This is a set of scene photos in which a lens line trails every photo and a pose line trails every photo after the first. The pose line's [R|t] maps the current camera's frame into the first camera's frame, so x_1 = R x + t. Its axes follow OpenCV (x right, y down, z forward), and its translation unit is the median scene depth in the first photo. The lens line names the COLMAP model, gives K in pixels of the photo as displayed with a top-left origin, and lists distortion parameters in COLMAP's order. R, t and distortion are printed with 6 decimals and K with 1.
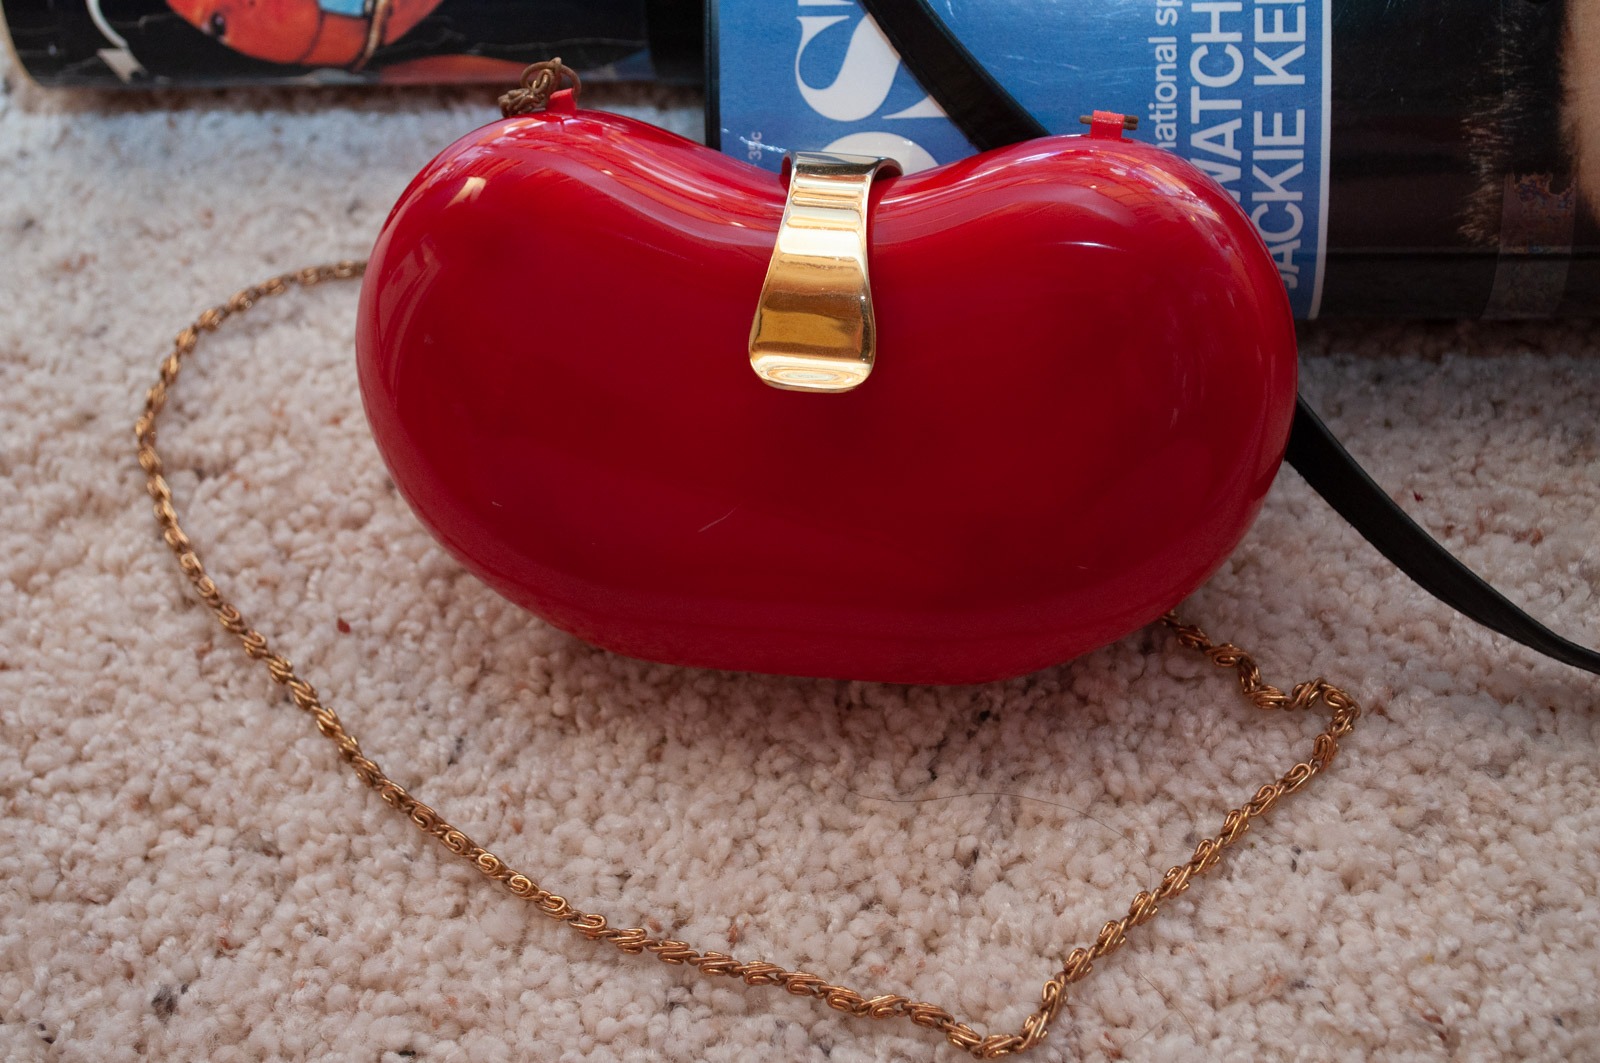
lens RADIAL K [[2696.8, 0, 800.0], [0, 2696.8, 531.5], [0, 0, 1]] dist [0.005683, -0.090185]
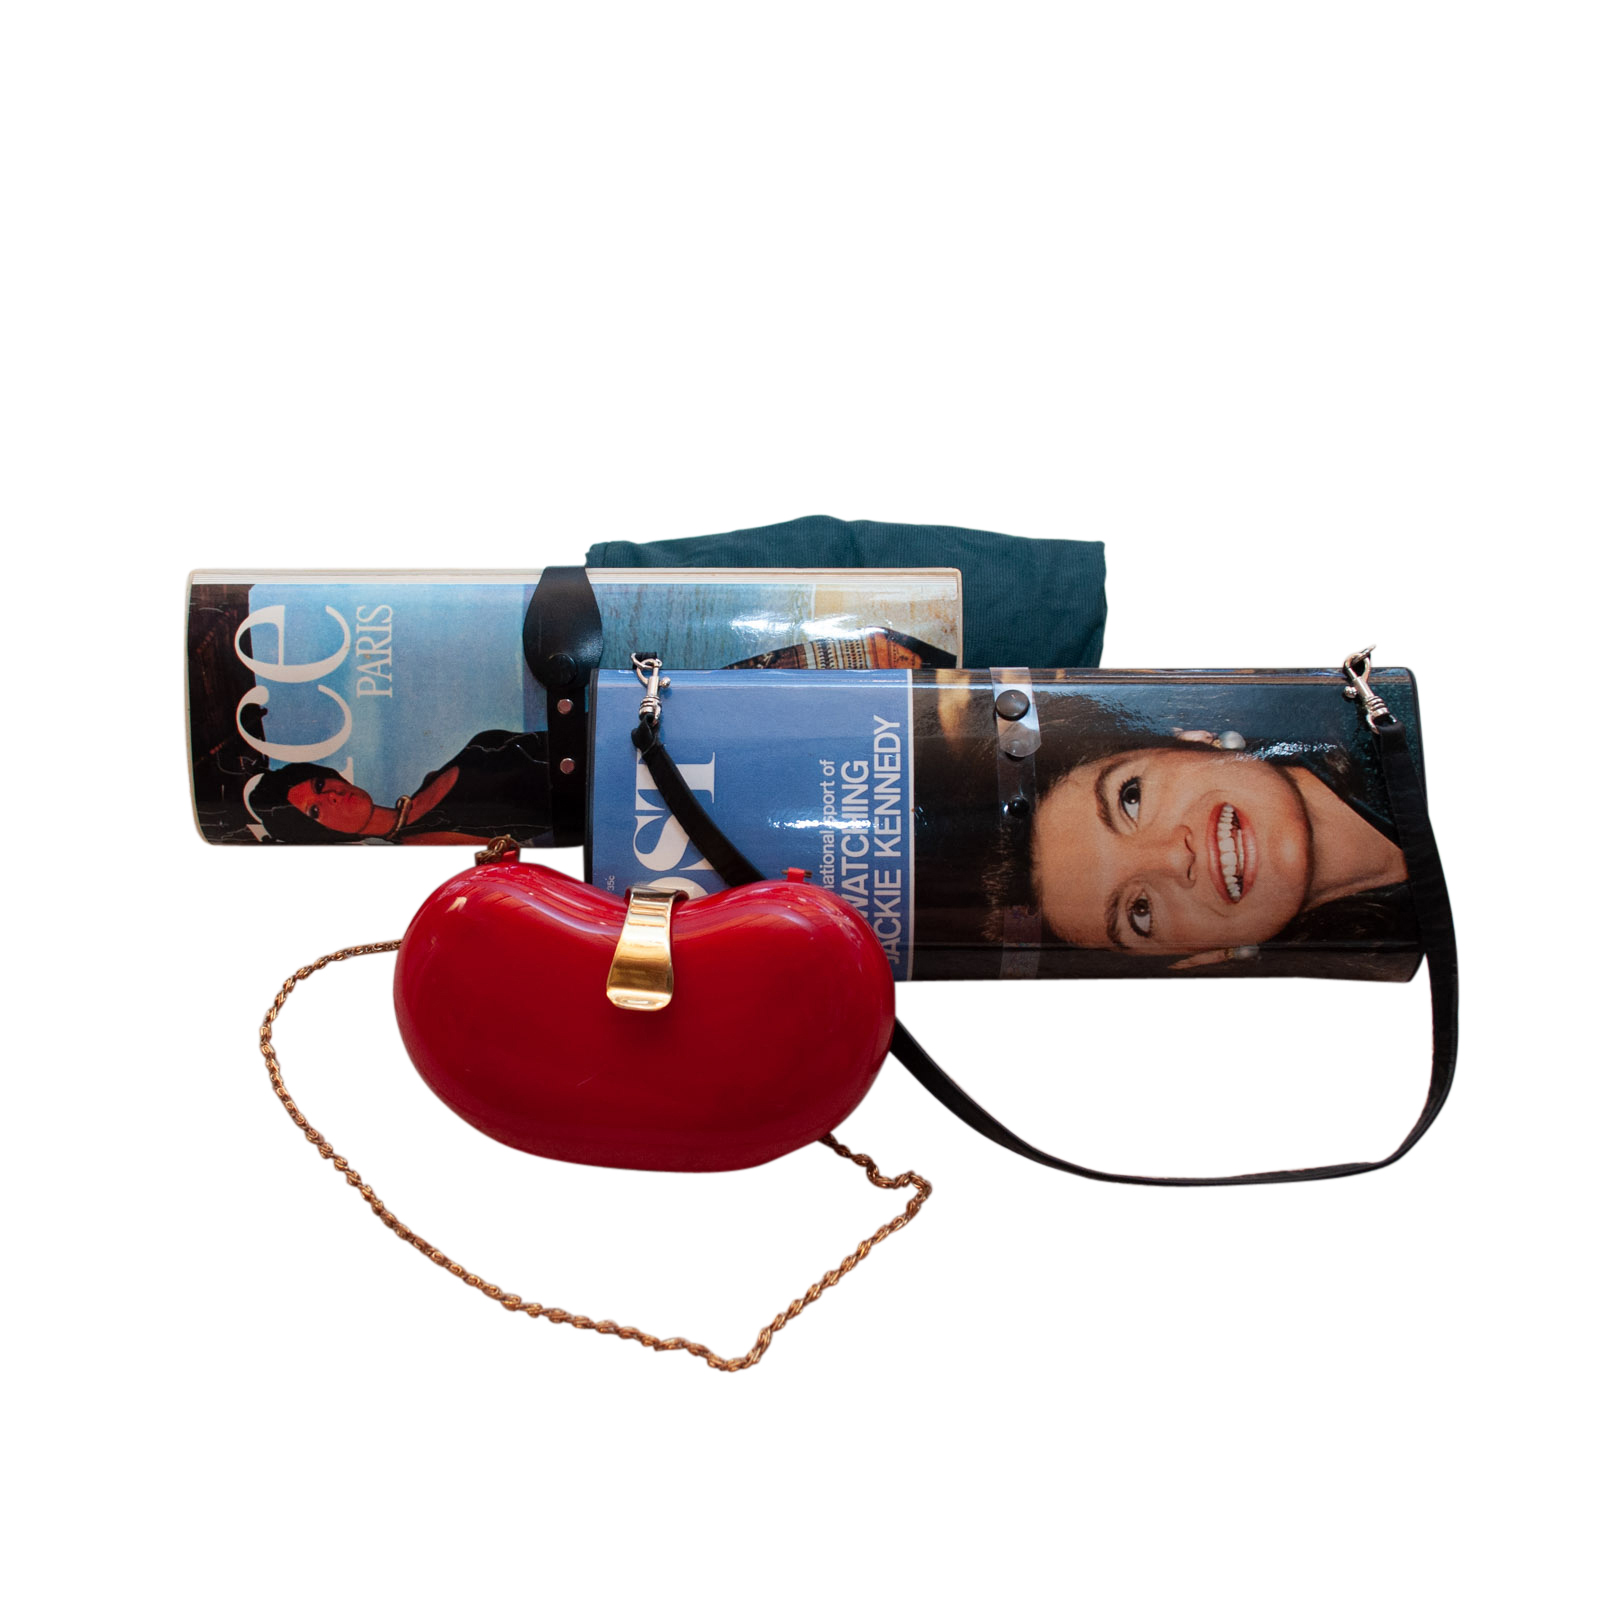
lens RADIAL K [[1922.9, 0, 800.0], [0, 1922.9, 800.0], [0, 0, 1]] dist [-0.102470, -0.001226]
pose [[0.995533, 0.023353, 0.091478, -0.009267], [-0.005233, 0.981086, -0.193503, 0.058605], [-0.094267, 0.192160, 0.976826, -0.330038]]
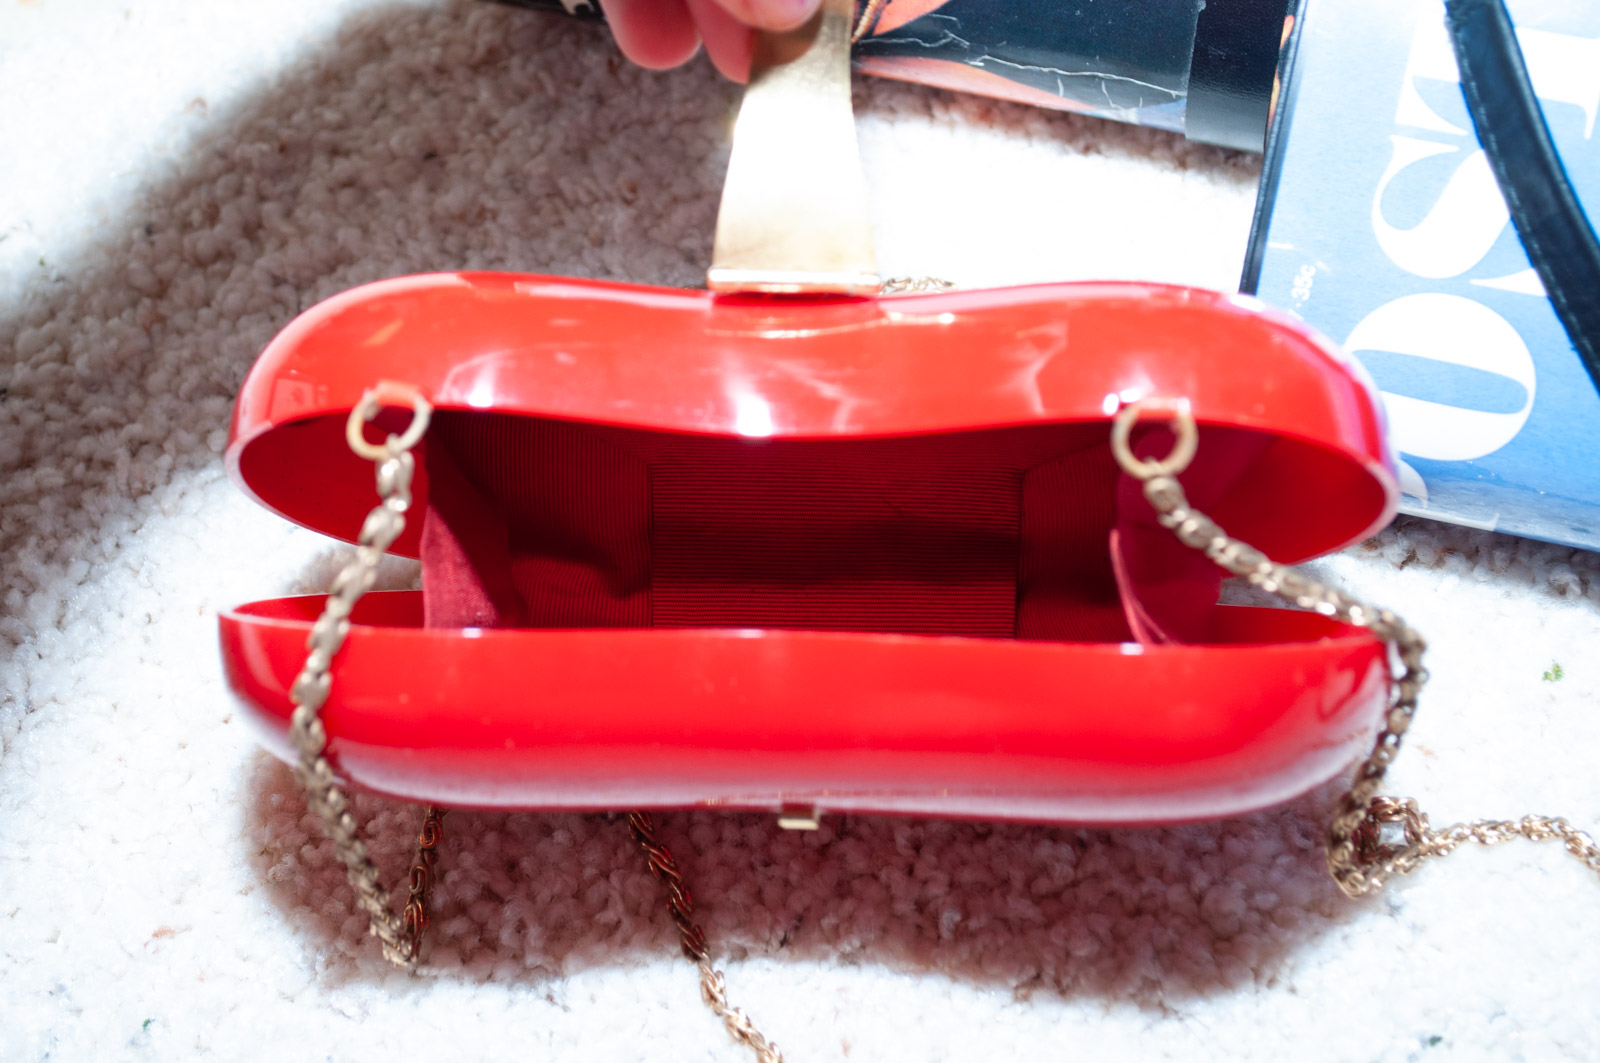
lens RADIAL K [[2627.9, 0, 800.0], [0, 2627.9, 531.5], [0, 0, 1]] dist [0.010455, -0.176834]
pose [[0.971037, 0.207020, -0.119292, -0.053993], [-0.196363, 0.975900, 0.095187, -0.118059], [0.136123, -0.069005, 0.988286, 0.207798]]
